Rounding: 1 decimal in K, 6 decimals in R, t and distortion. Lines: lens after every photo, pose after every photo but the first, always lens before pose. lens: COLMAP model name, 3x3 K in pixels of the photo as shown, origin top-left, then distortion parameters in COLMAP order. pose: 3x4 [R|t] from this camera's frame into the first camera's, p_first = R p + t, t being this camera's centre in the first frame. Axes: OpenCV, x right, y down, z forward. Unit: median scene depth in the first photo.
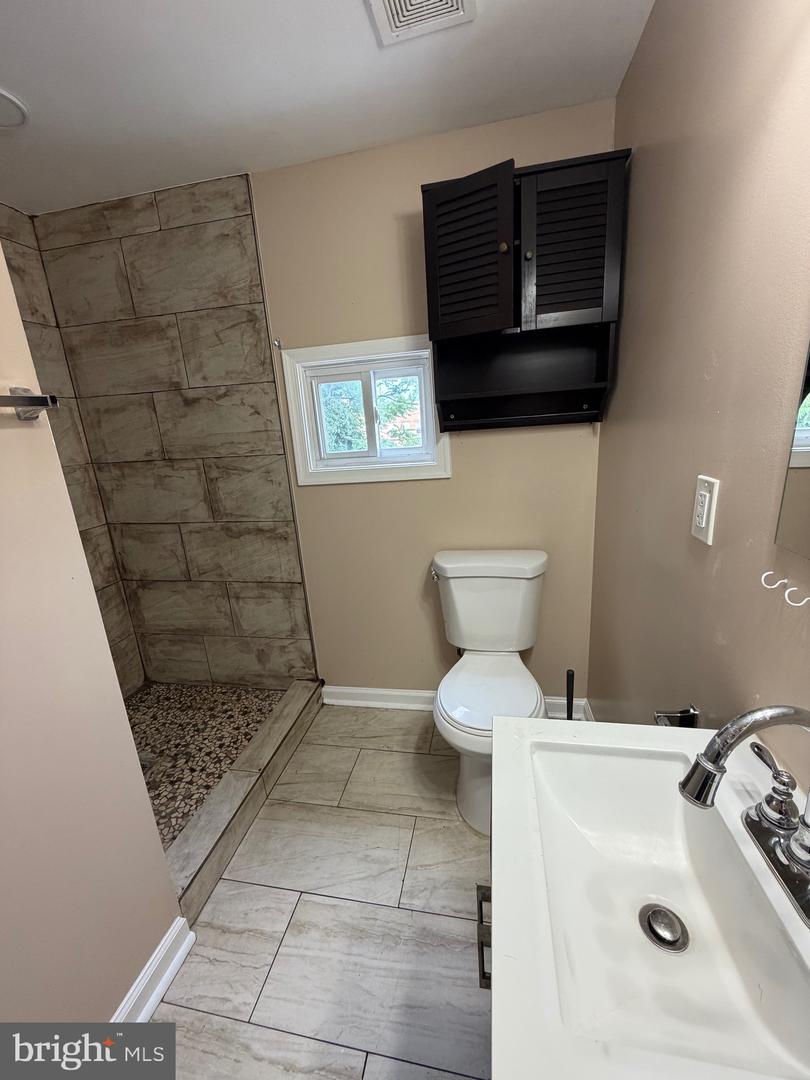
lens RADIAL K [[432.5, 0, 404.9], [0, 432.5, 539.2], [0, 0, 1]] dist [0.001748, 0.000600]
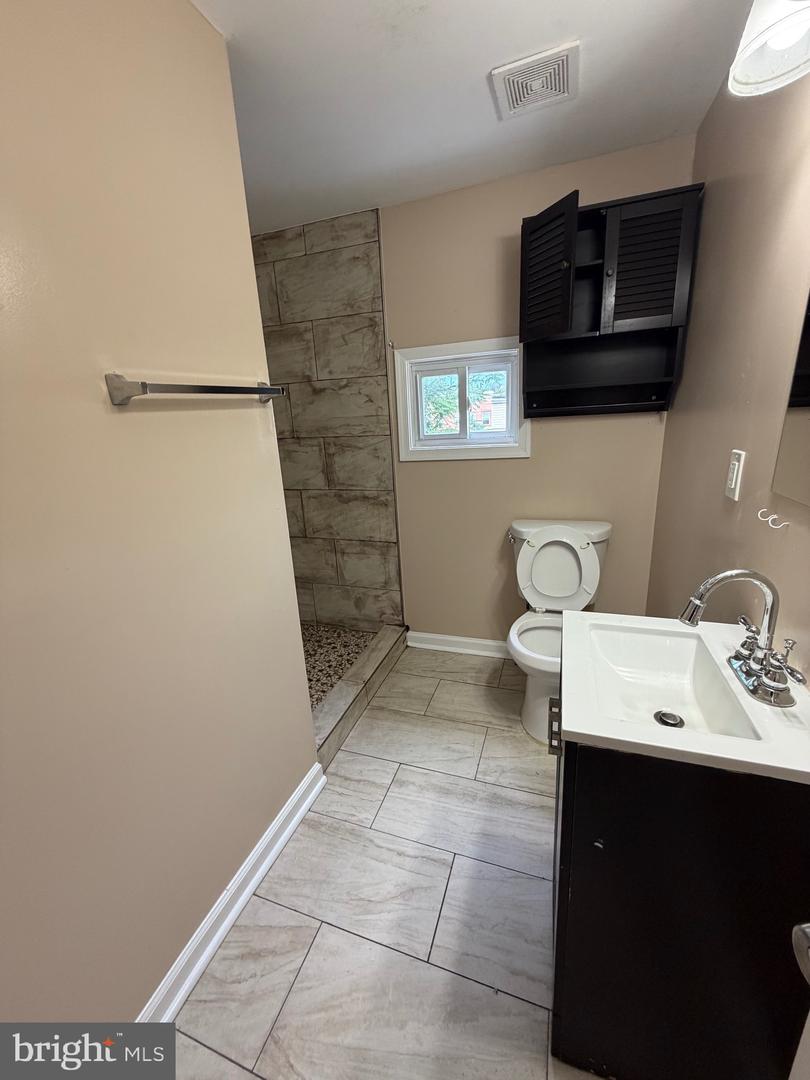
lens RADIAL K [[432.5, 0, 404.7], [0, 432.5, 539.4], [0, 0, 1]] dist [0.001748, 0.000600]
pose [[0.989487, 0.052585, -0.134722, -0.067290], [-0.049779, 0.998469, 0.024111, 0.076934], [0.135783, -0.017151, 0.990590, -0.244053]]
